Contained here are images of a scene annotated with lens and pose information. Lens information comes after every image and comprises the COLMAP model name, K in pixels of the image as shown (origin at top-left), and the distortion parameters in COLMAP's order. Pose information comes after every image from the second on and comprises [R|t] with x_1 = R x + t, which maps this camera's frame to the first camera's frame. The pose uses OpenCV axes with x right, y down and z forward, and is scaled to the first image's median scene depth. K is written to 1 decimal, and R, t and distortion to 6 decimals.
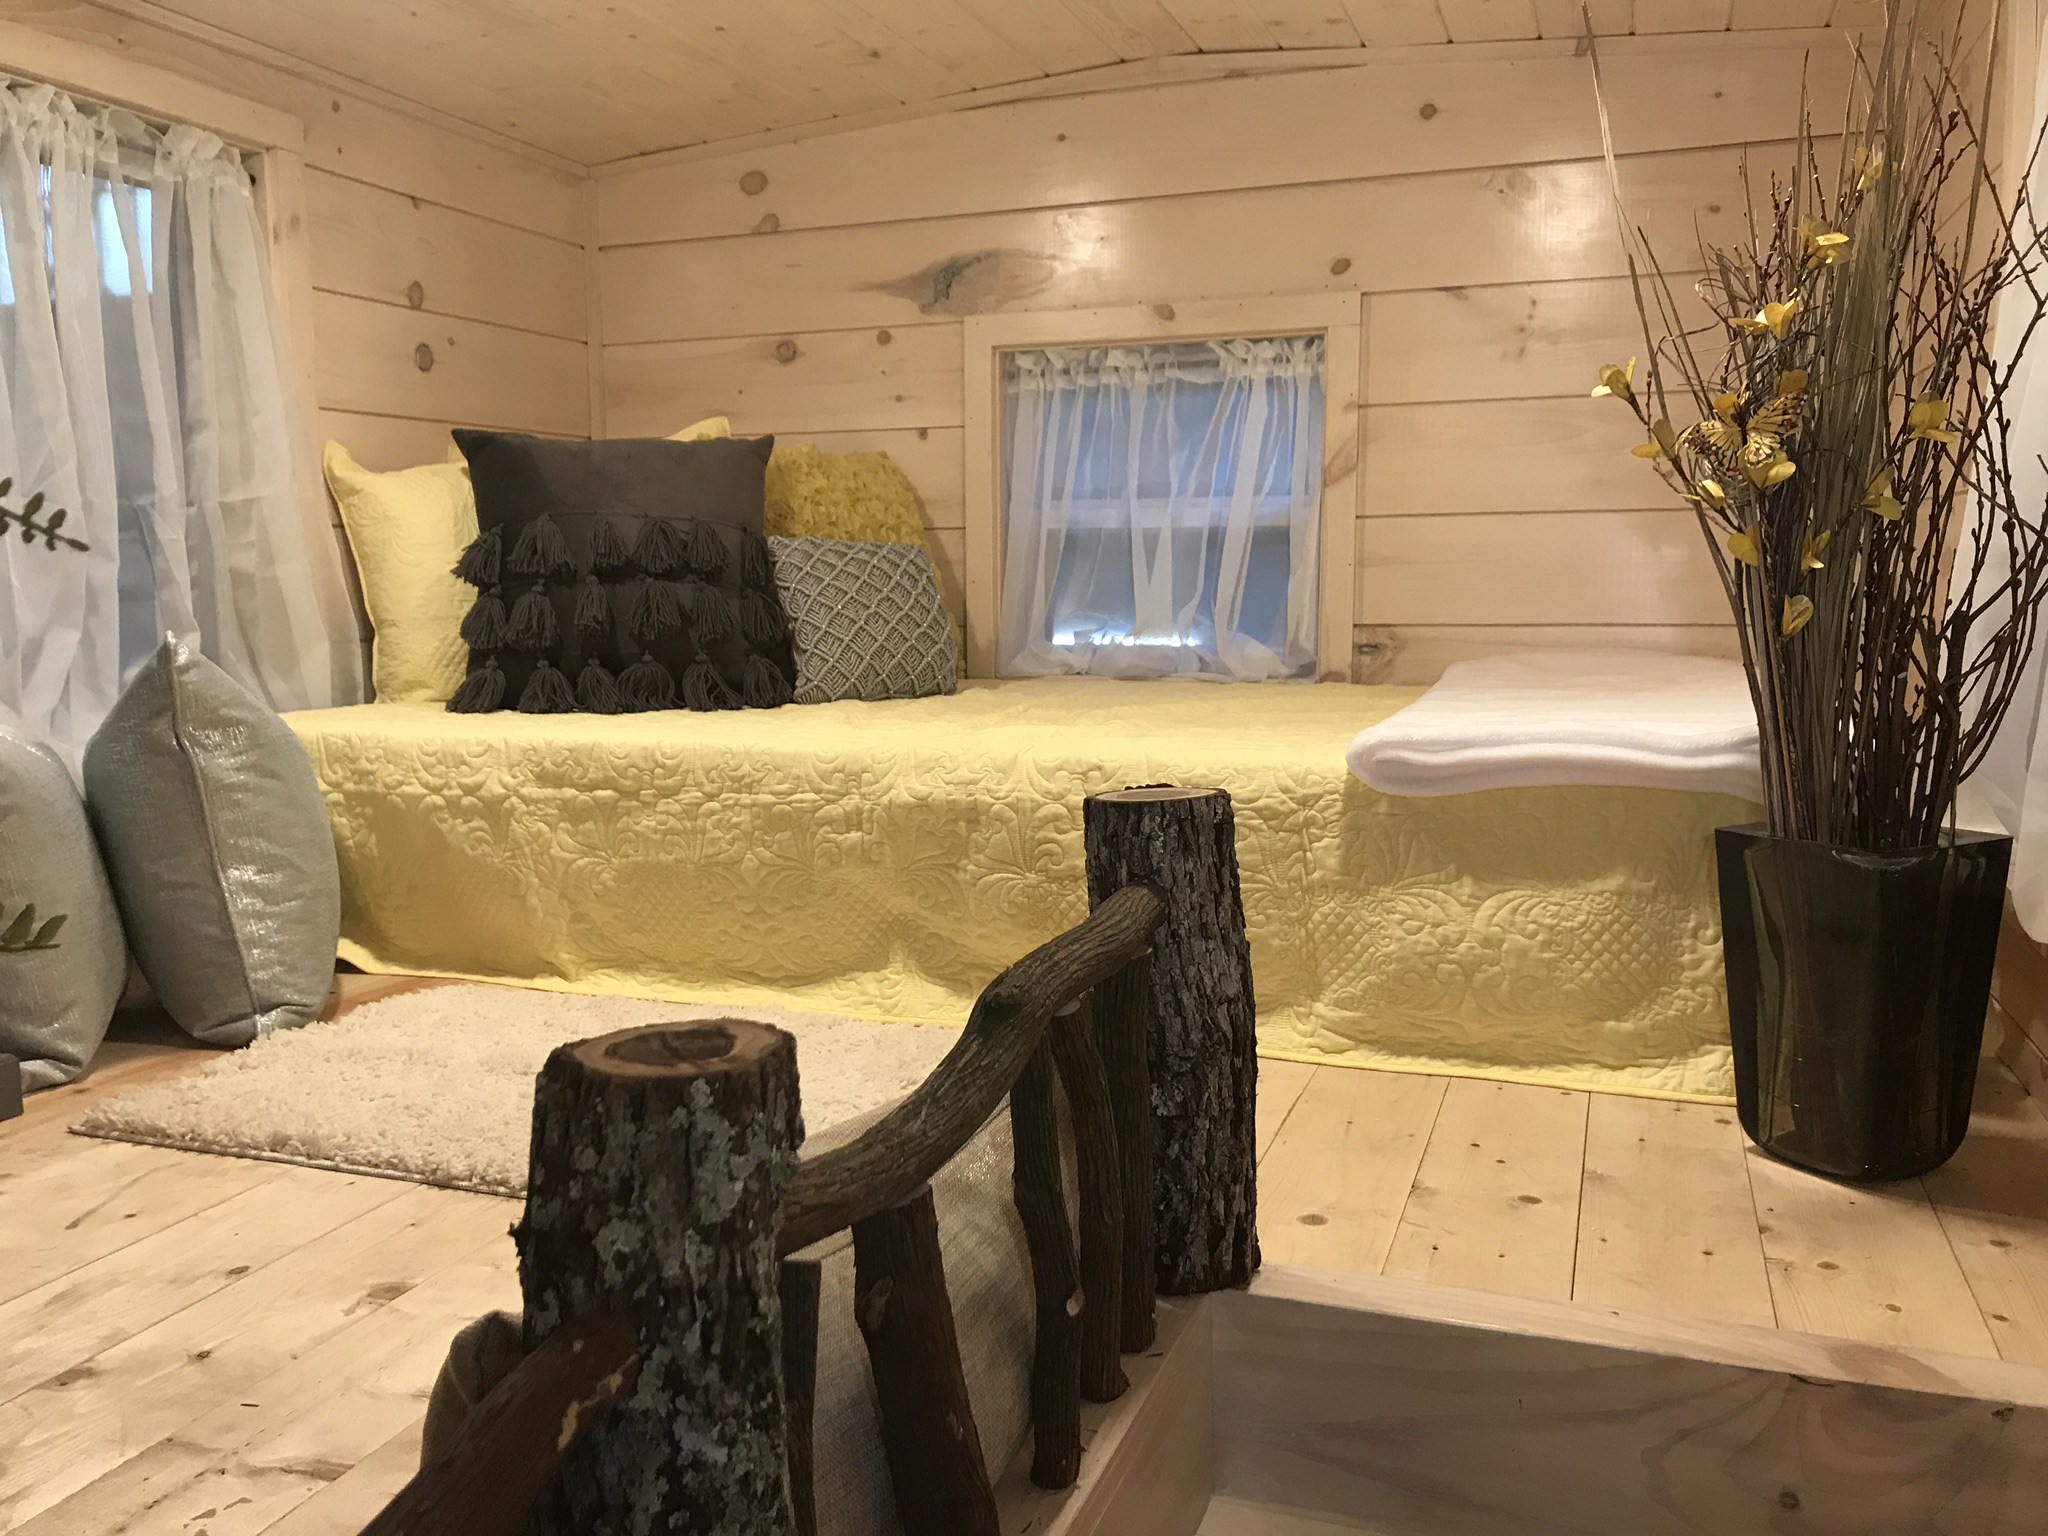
lens RADIAL K [[1667.6, 0, 1021.4], [0, 1667.6, 753.7], [0, 0, 1]] dist [0.044353, -0.050935]
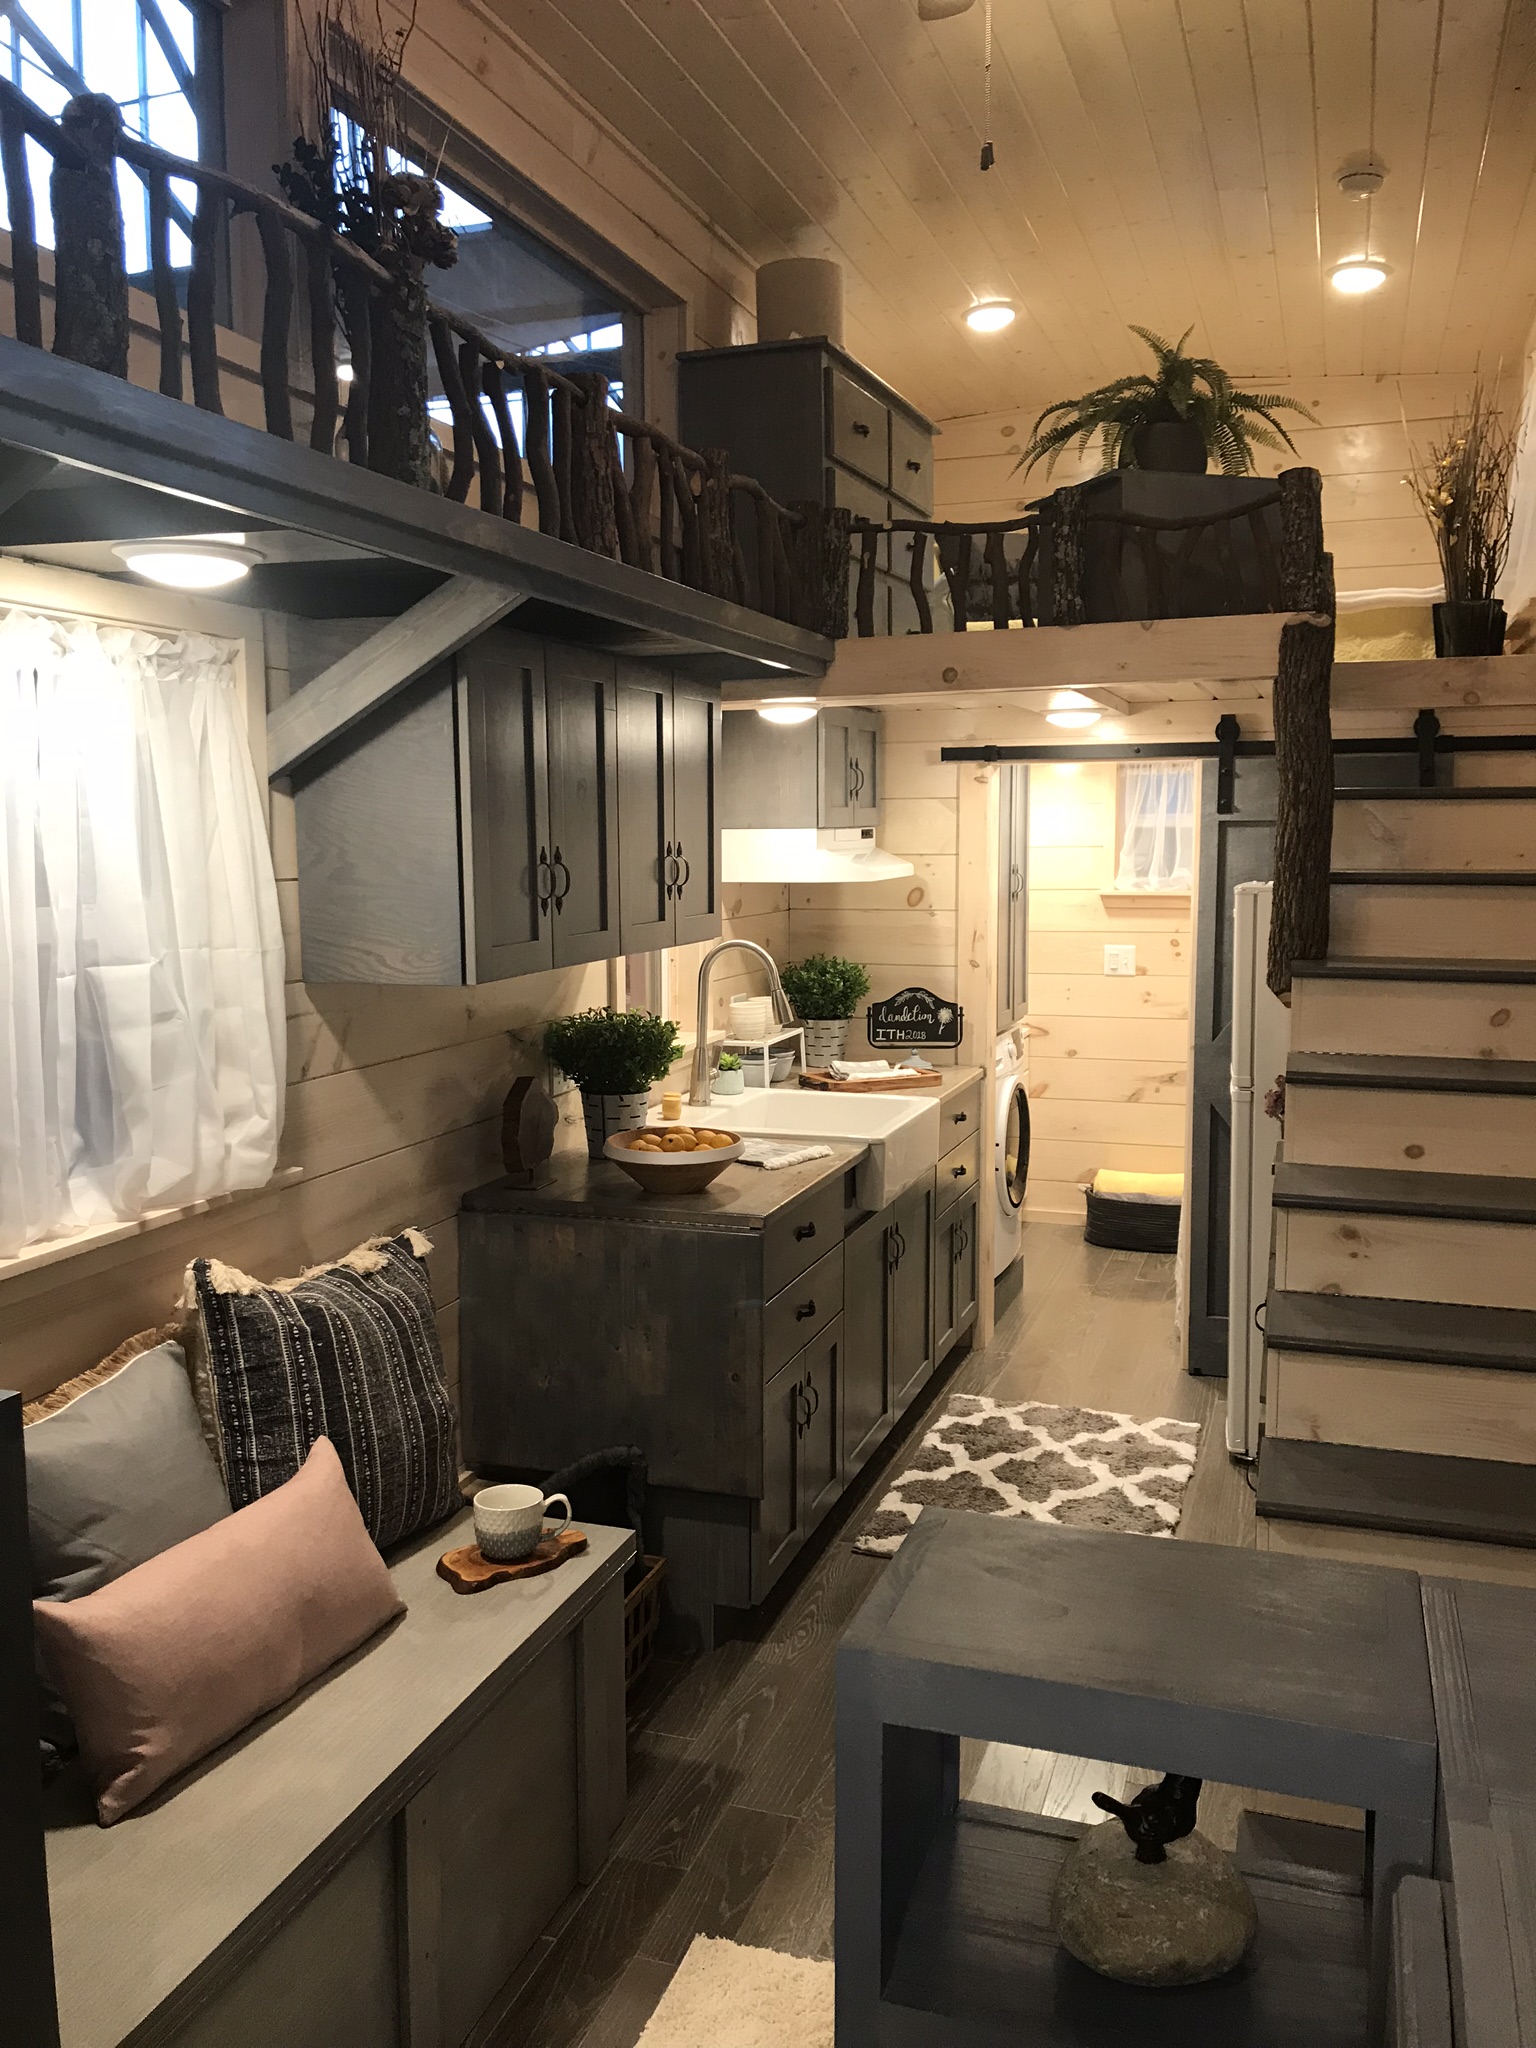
lens RADIAL K [[1667.6, 0, 776.9], [0, 1667.6, 999.6], [0, 0, 1]] dist [0.044353, -0.050935]
pose [[0.999715, 0.004380, 0.023475, -1.165774], [-0.004125, 0.999932, -0.010881, 1.010242], [-0.023521, 0.010781, 0.999665, -2.782129]]
